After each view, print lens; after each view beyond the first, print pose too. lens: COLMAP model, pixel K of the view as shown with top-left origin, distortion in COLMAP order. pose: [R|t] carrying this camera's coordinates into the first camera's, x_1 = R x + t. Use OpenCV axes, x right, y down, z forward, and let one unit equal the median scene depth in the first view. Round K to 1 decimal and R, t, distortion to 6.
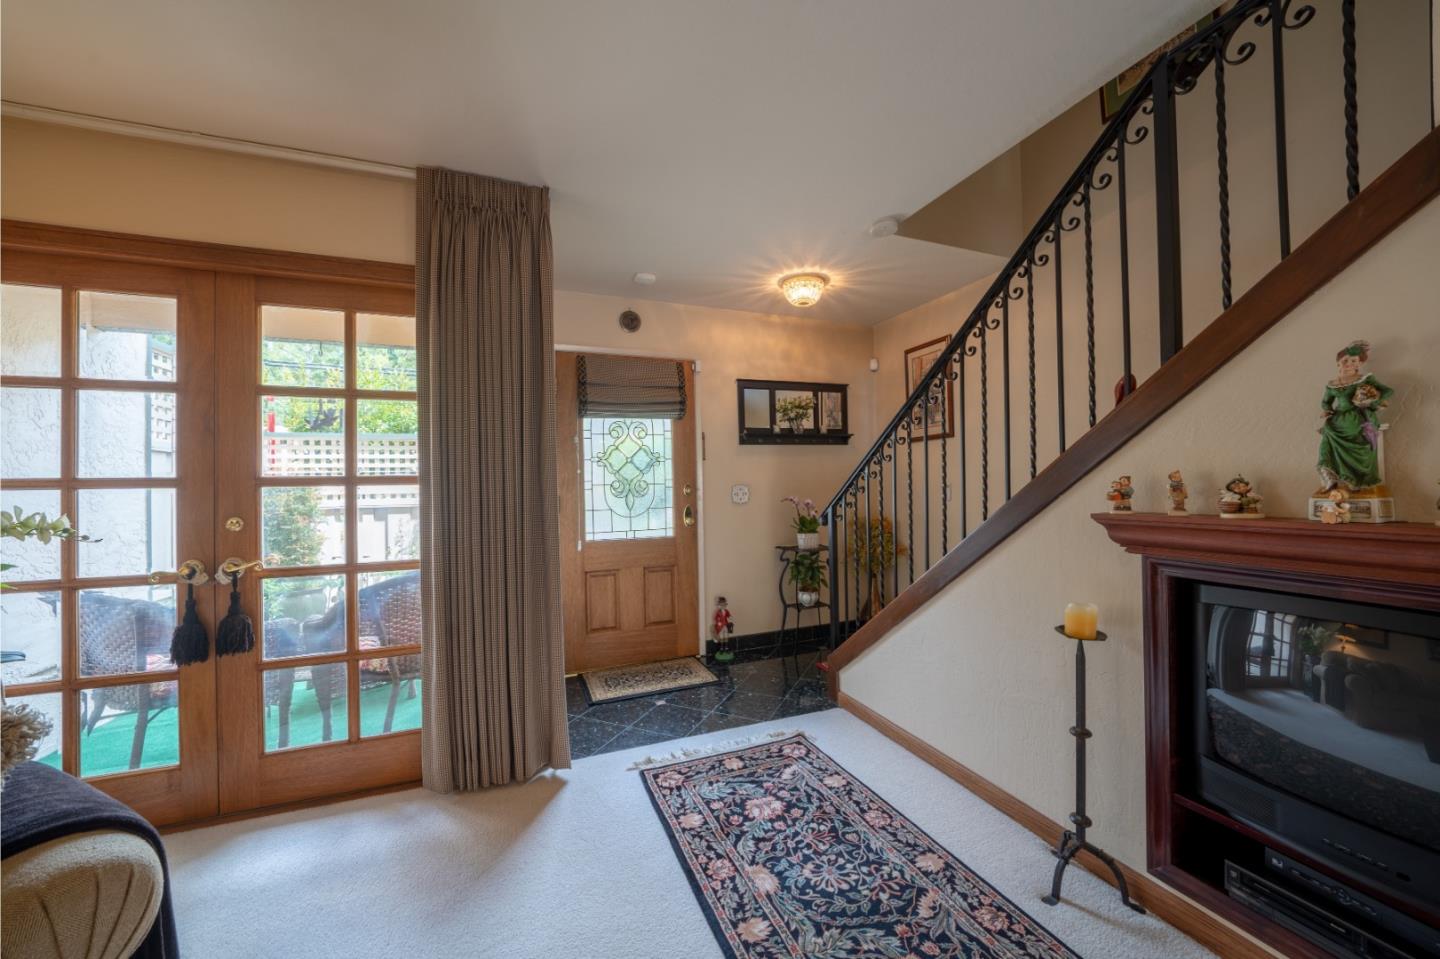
lens RADIAL K [[522.2, 0, 722.7], [0, 522.2, 481.1], [0, 0, 1]] dist [-0.020170, 0.000164]
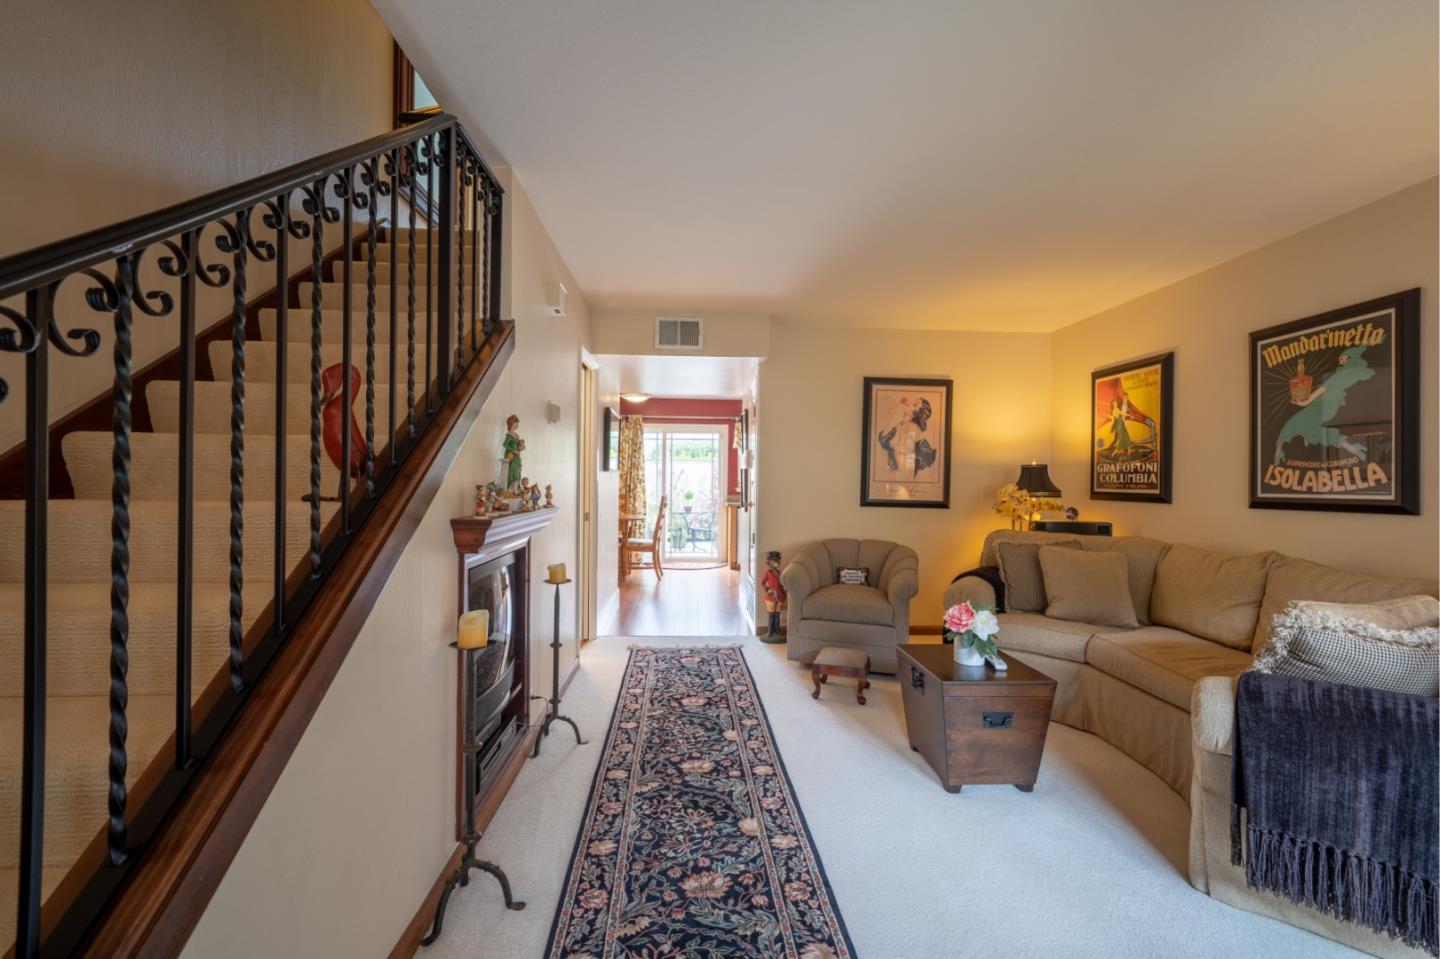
lens RADIAL K [[594.8, 0, 719.8], [0, 594.8, 480.9], [0, 0, 1]] dist [-0.000533, 0.000505]
pose [[-0.948232, 0.006508, 0.317513, -0.048567], [0.003516, 0.999944, -0.009996, -0.000525], [-0.317560, -0.008362, -0.948201, 0.845433]]
